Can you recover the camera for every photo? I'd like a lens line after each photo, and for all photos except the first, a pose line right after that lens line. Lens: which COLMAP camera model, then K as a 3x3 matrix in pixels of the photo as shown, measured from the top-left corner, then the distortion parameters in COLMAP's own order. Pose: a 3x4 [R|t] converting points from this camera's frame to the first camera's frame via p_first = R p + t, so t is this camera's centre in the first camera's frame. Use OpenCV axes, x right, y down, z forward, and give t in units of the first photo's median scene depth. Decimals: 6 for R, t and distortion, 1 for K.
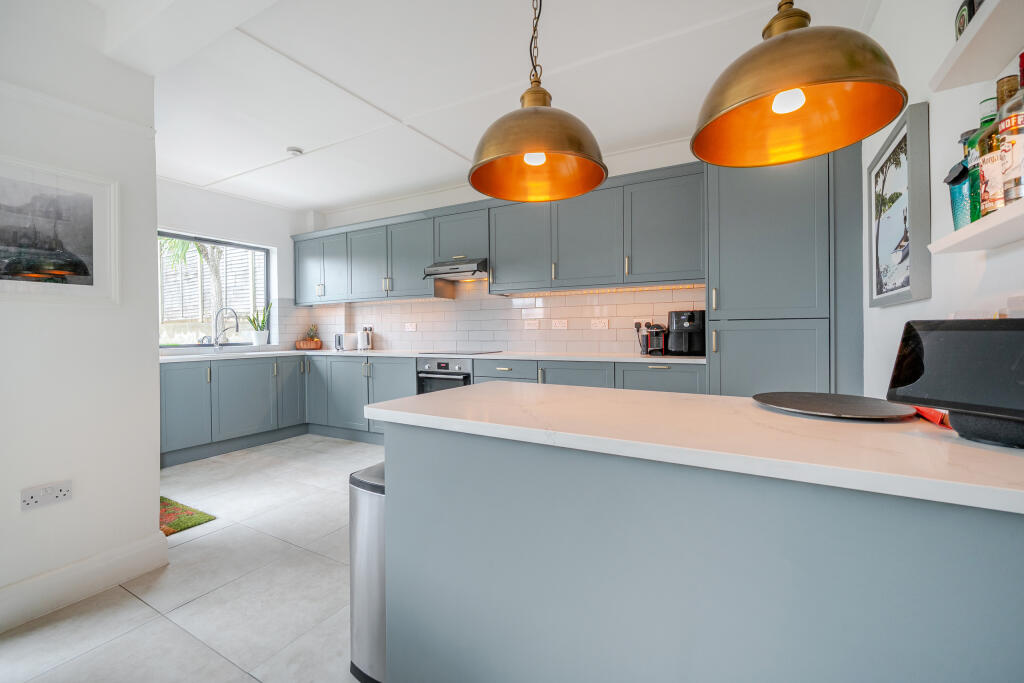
lens RADIAL K [[413.7, 0, 512.0], [0, 413.7, 341.5], [0, 0, 1]] dist [-0.003149, -0.000226]
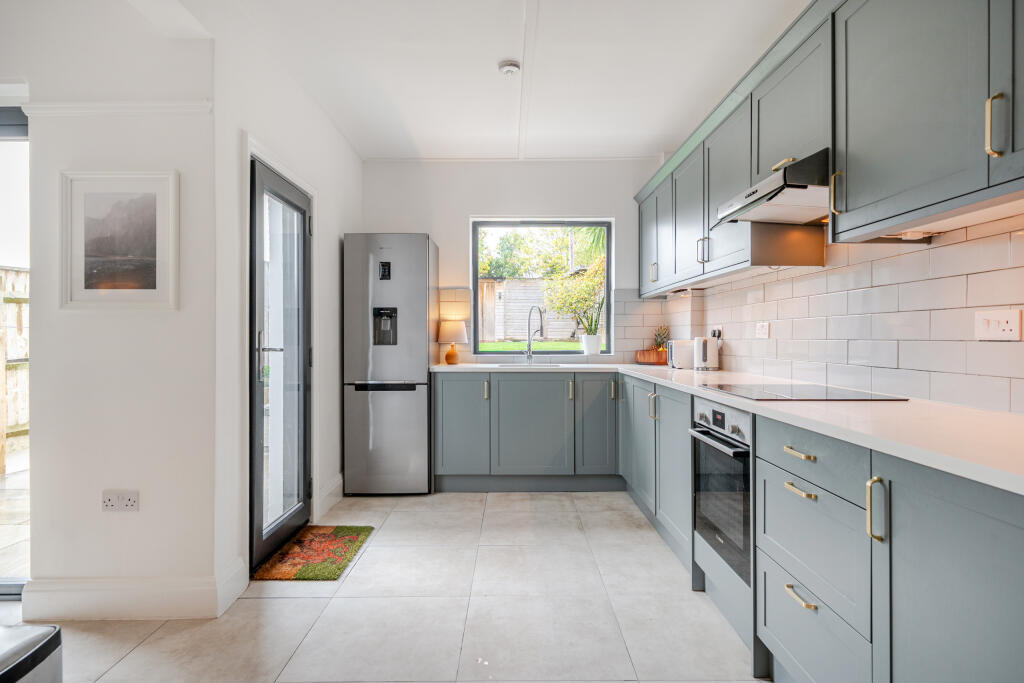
lens RADIAL K [[560.7, 0, 511.7], [0, 560.7, 339.4], [0, 0, 1]] dist [0.002763, 0.000651]
pose [[0.509151, 0.014817, -0.860550, 0.200730], [-0.026317, 0.999652, 0.001641, -0.018213], [0.860275, 0.021811, 0.509364, 0.425295]]
